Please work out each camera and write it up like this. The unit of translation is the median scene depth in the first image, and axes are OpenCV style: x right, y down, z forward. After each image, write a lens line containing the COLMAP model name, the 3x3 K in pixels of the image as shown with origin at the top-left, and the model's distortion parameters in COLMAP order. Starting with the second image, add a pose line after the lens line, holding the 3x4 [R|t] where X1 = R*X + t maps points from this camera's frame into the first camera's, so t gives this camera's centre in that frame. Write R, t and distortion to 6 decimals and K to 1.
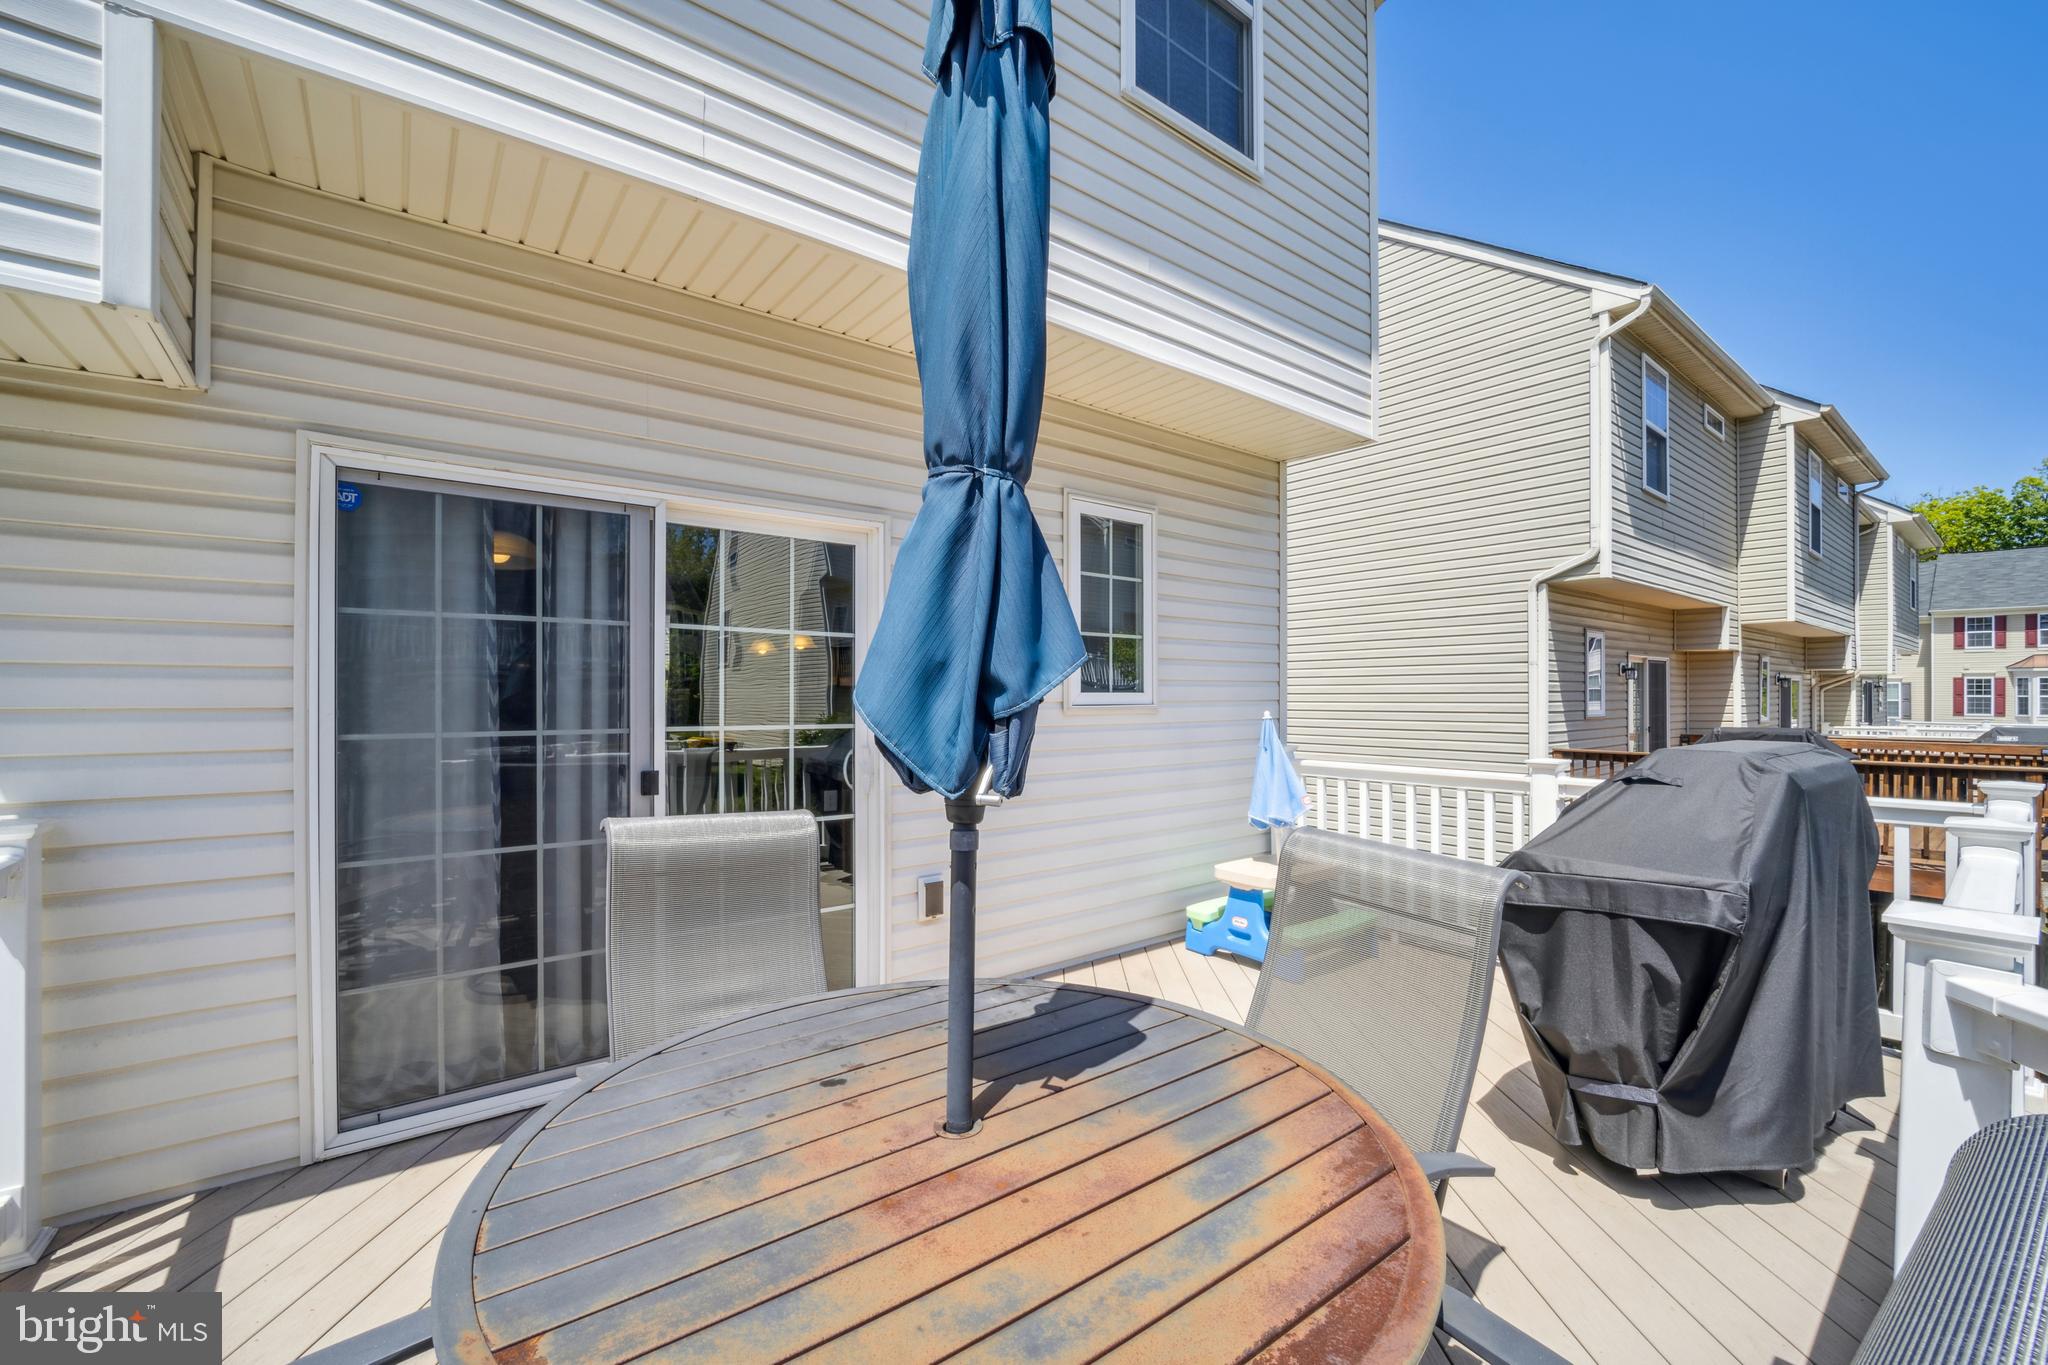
lens RADIAL K [[829.9, 0, 1016.2], [0, 829.9, 688.5], [0, 0, 1]] dist [-0.017968, -0.000883]
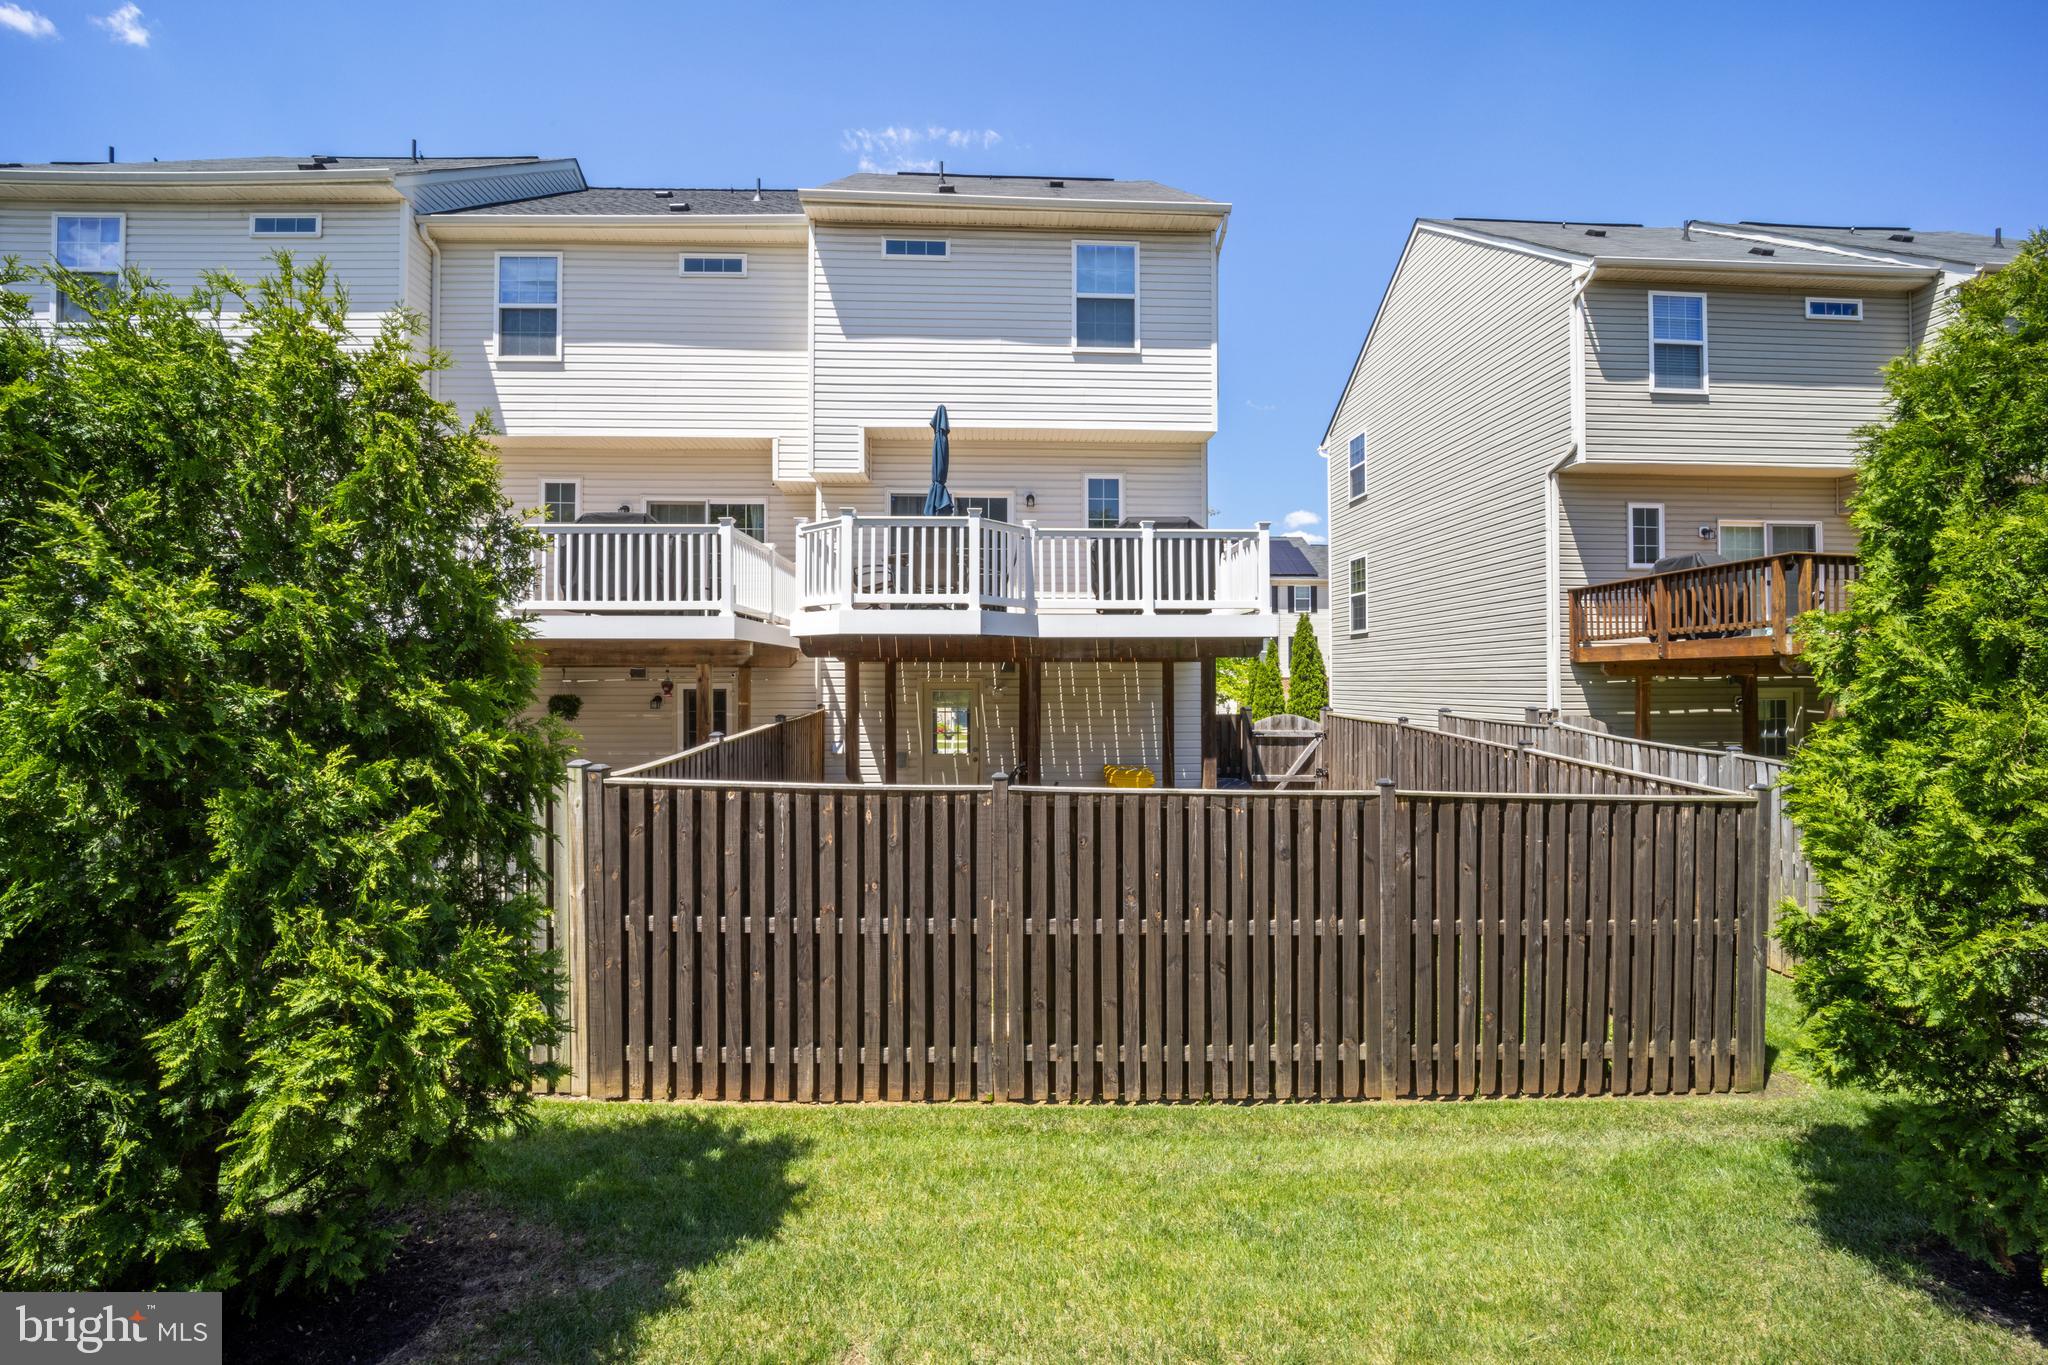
lens RADIAL K [[829.9, 0, 1016.2], [0, 829.9, 688.5], [0, 0, 1]] dist [-0.017968, -0.000883]
pose [[0.811693, -0.002307, -0.584080, 0.710663], [0.002021, 0.999997, -0.001140, 0.241509], [0.584081, -0.000255, 0.811695, -0.694947]]
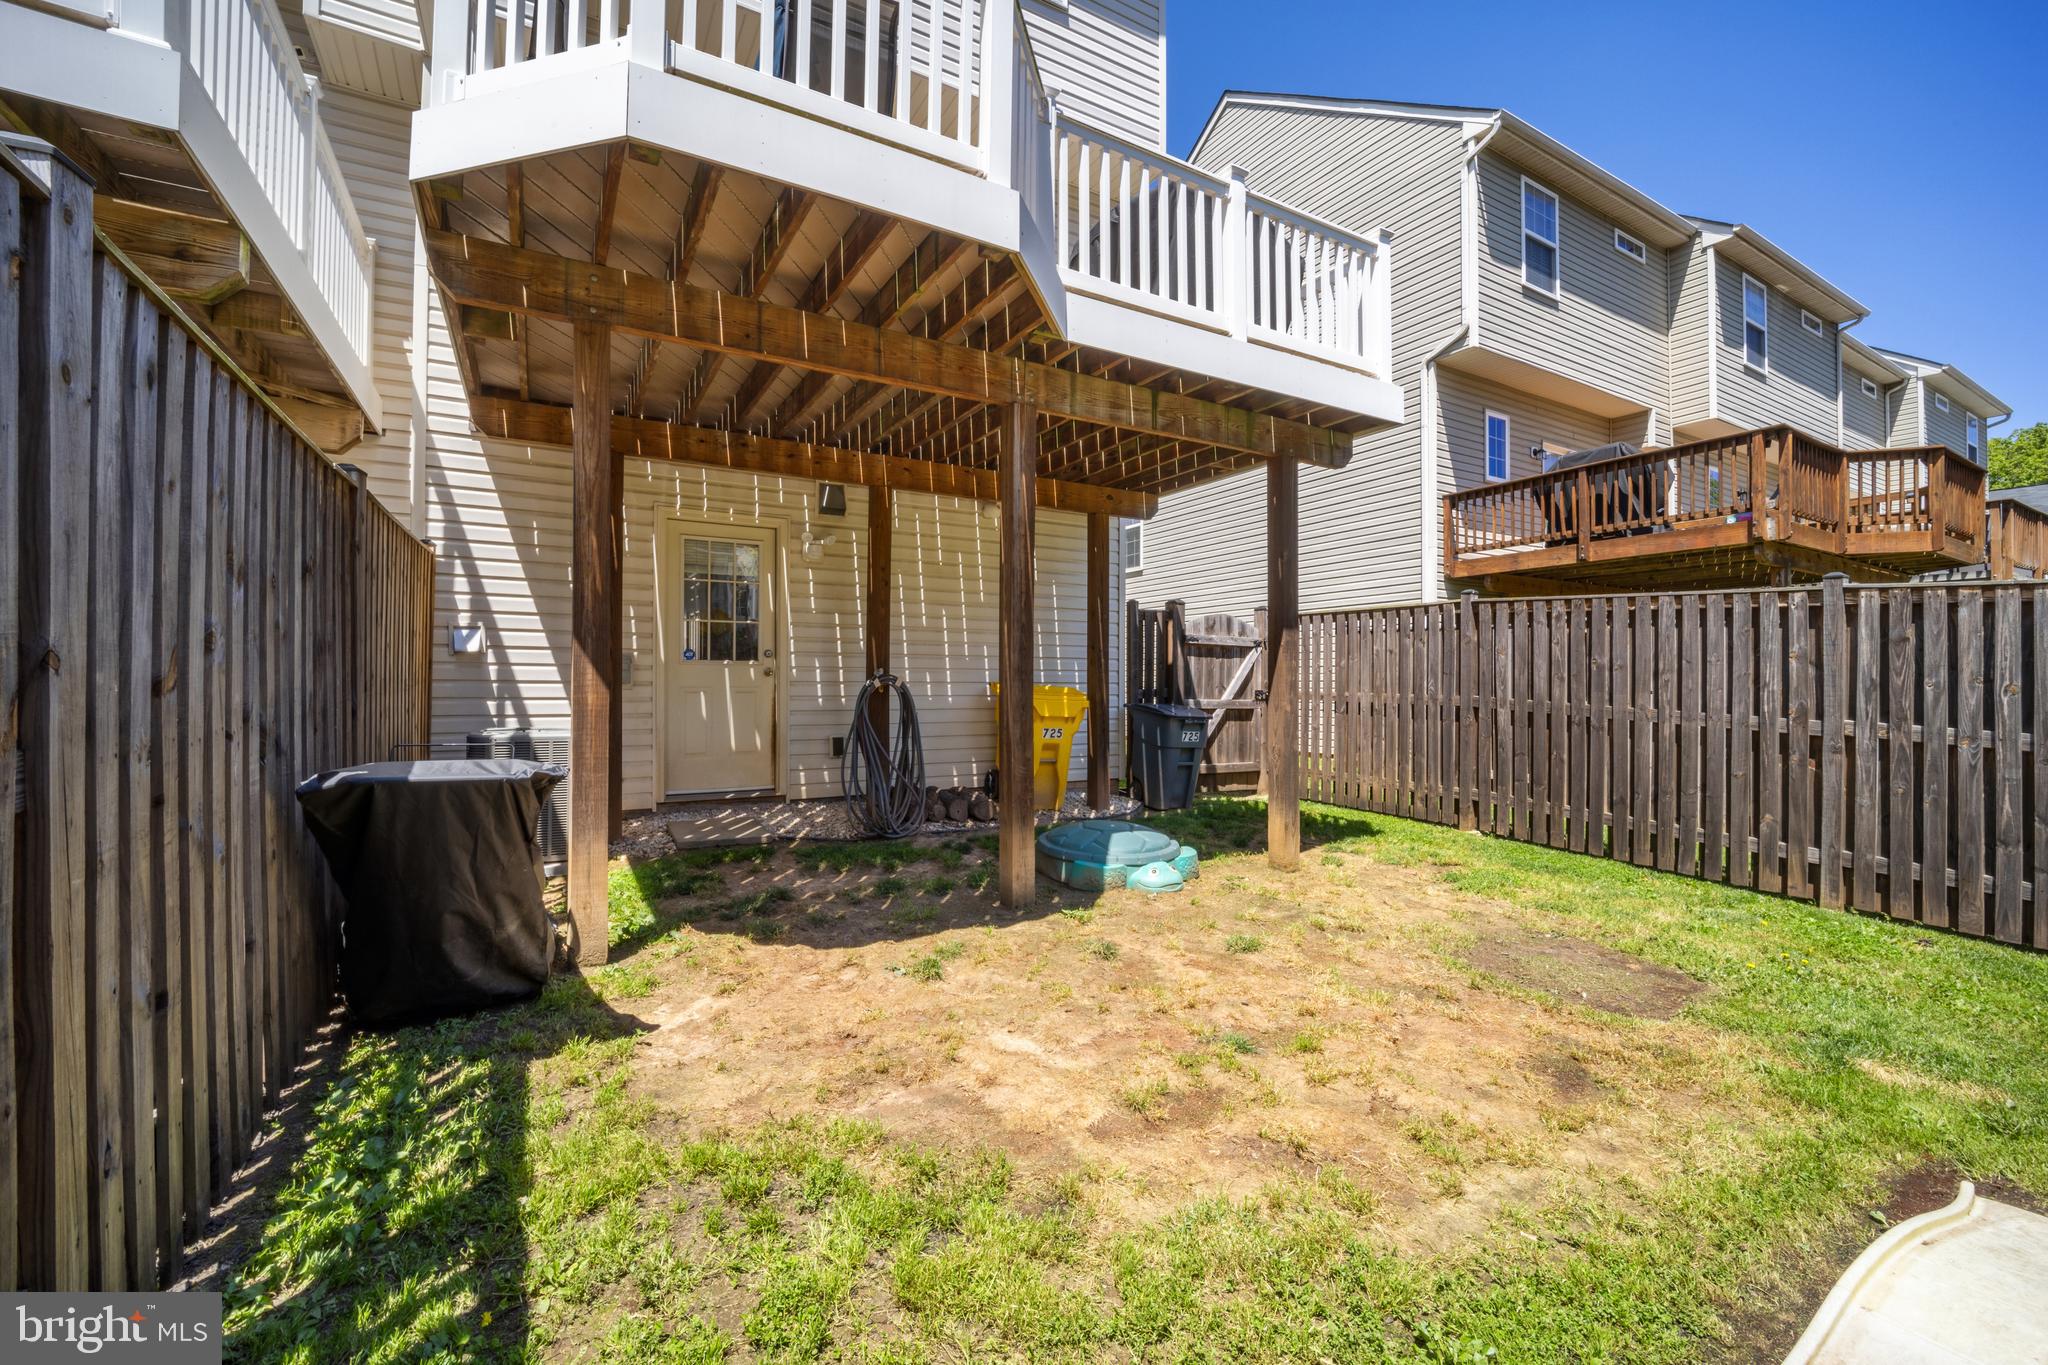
lens RADIAL K [[829.9, 0, 1016.2], [0, 829.9, 688.5], [0, 0, 1]] dist [-0.017968, -0.000883]
pose [[0.989267, 0.000789, -0.146117, 0.196636], [-0.001415, 0.999990, -0.004185, 0.370636], [0.146113, 0.004346, 0.989258, -0.326840]]
